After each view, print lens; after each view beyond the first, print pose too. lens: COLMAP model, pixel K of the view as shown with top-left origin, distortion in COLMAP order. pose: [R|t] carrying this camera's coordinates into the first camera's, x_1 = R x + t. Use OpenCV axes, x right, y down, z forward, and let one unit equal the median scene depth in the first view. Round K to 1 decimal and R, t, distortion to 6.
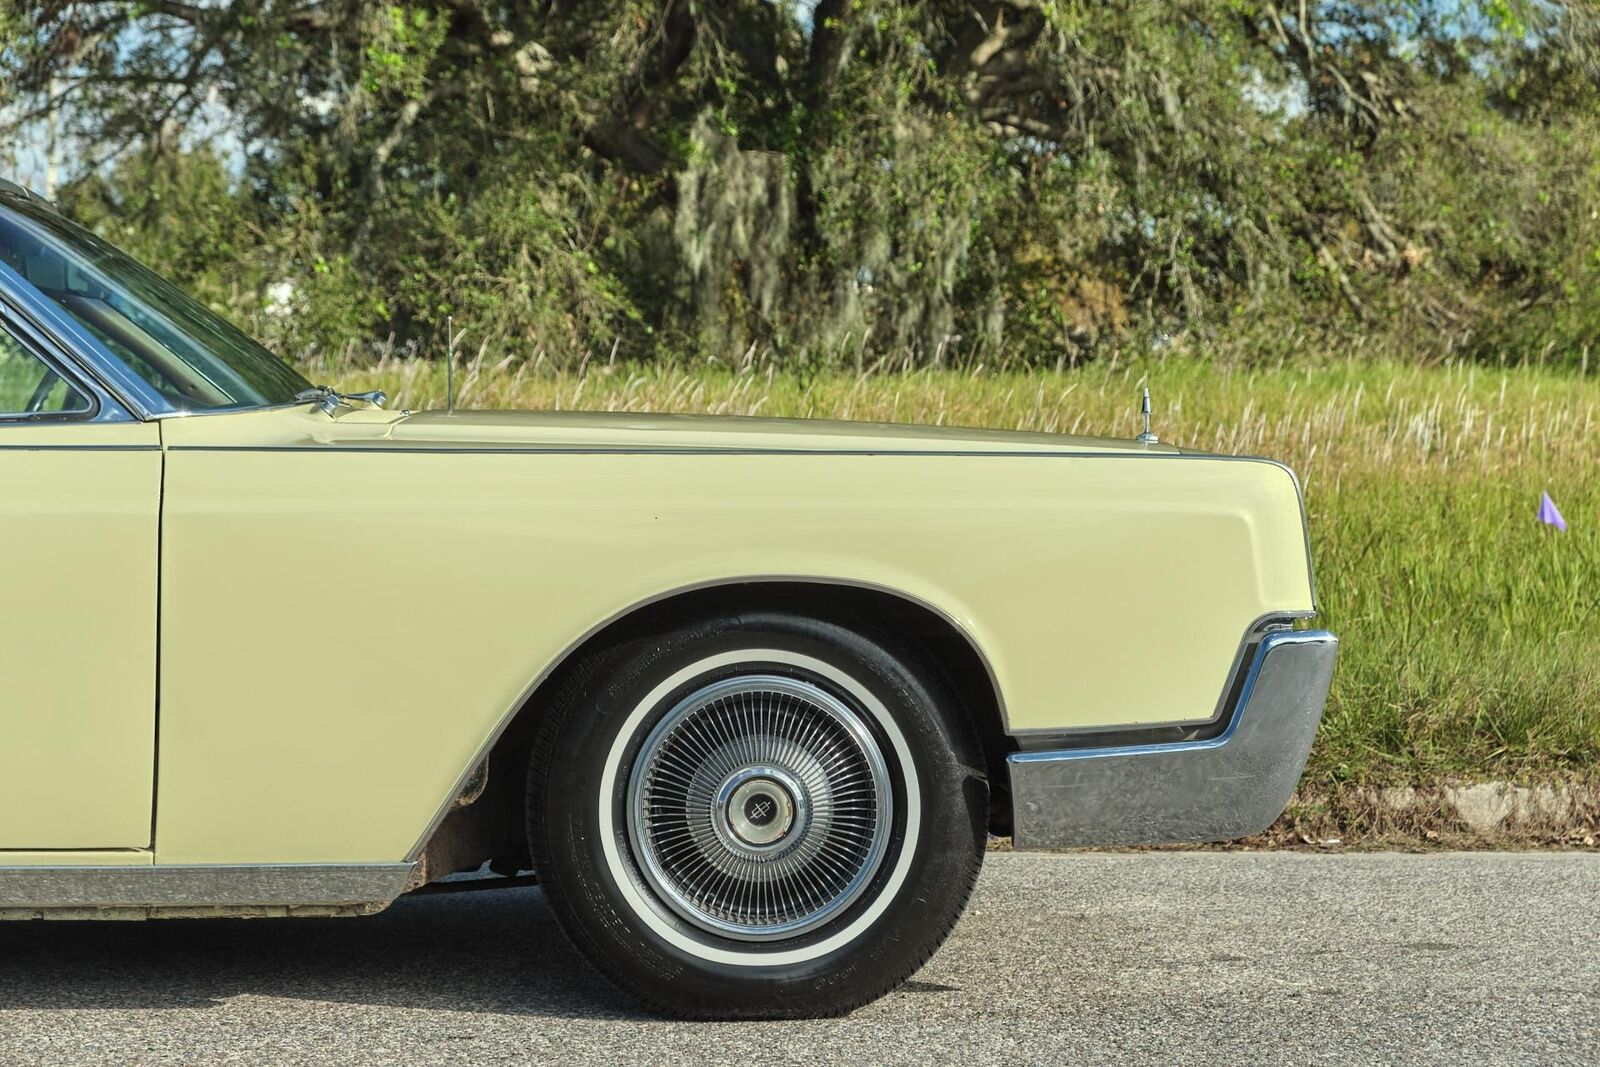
lens RADIAL K [[3961.4, 0, 973.0], [0, 3961.4, 544.5], [0, 0, 1]] dist [0.051723, 0.078200]
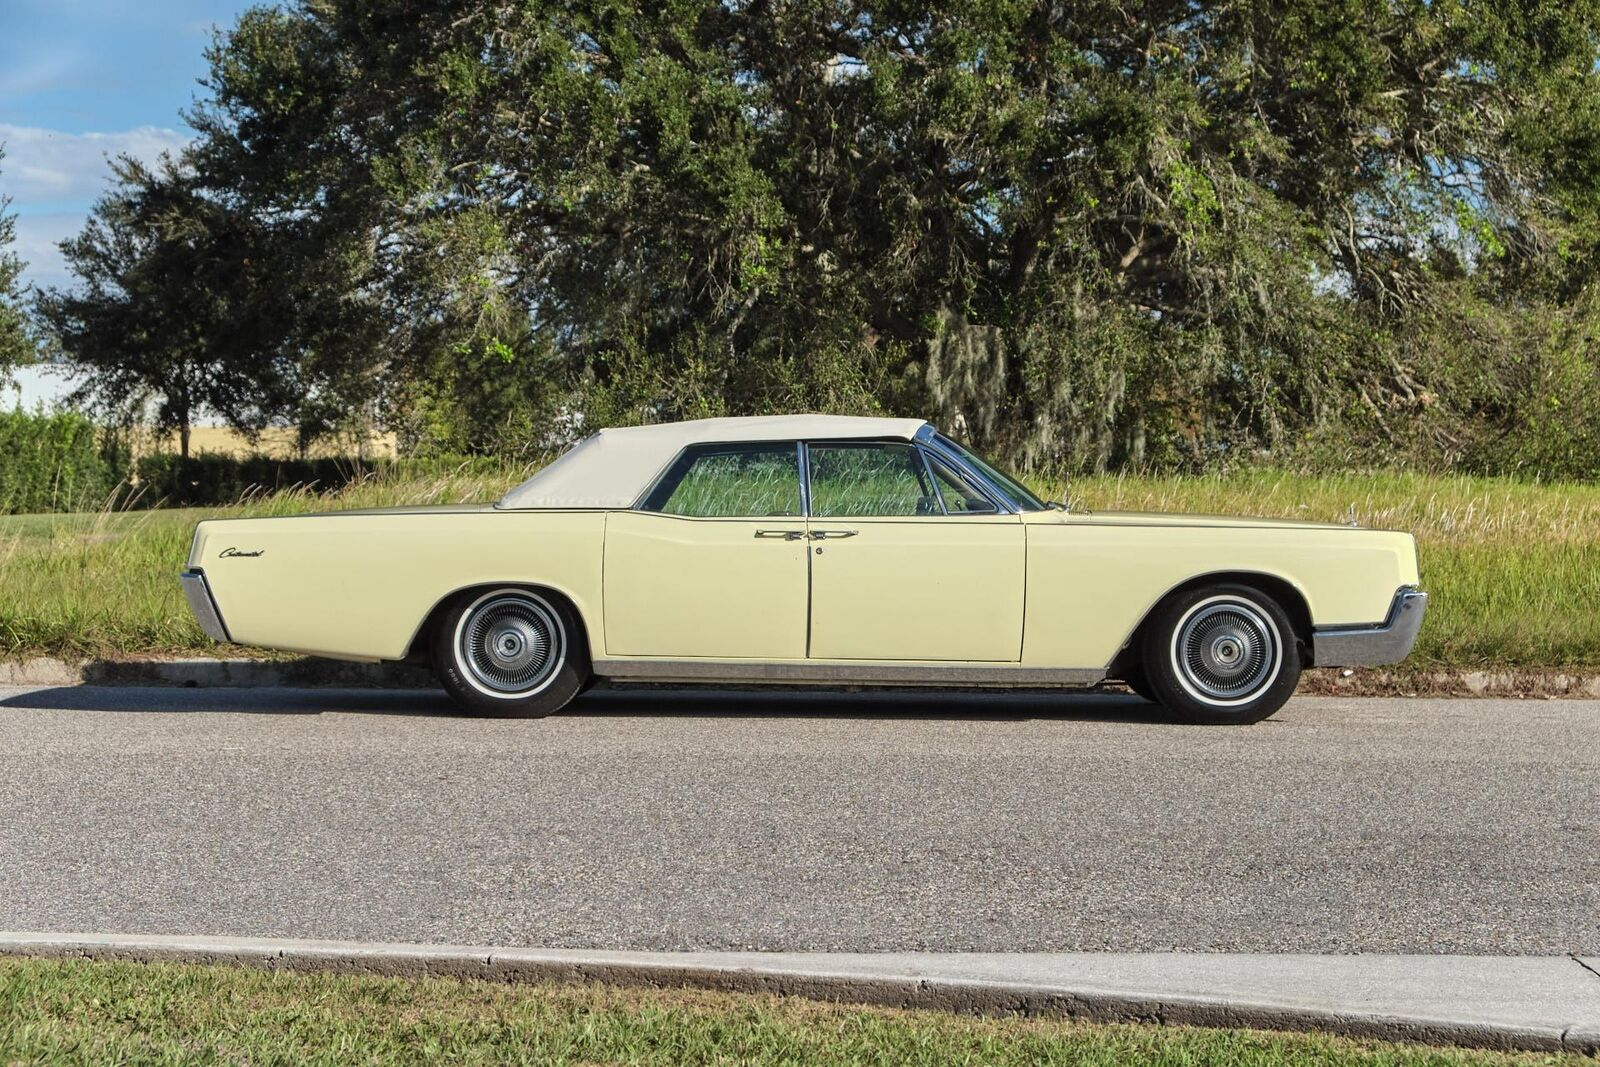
lens RADIAL K [[3961.4, 0, 973.0], [0, 3961.4, 544.5], [0, 0, 1]] dist [0.051723, 0.078200]
pose [[0.999953, 0.008935, 0.003686, -0.062282], [-0.008857, 0.999747, -0.020653, 0.012589], [-0.003870, 0.020619, 0.999780, -0.469265]]
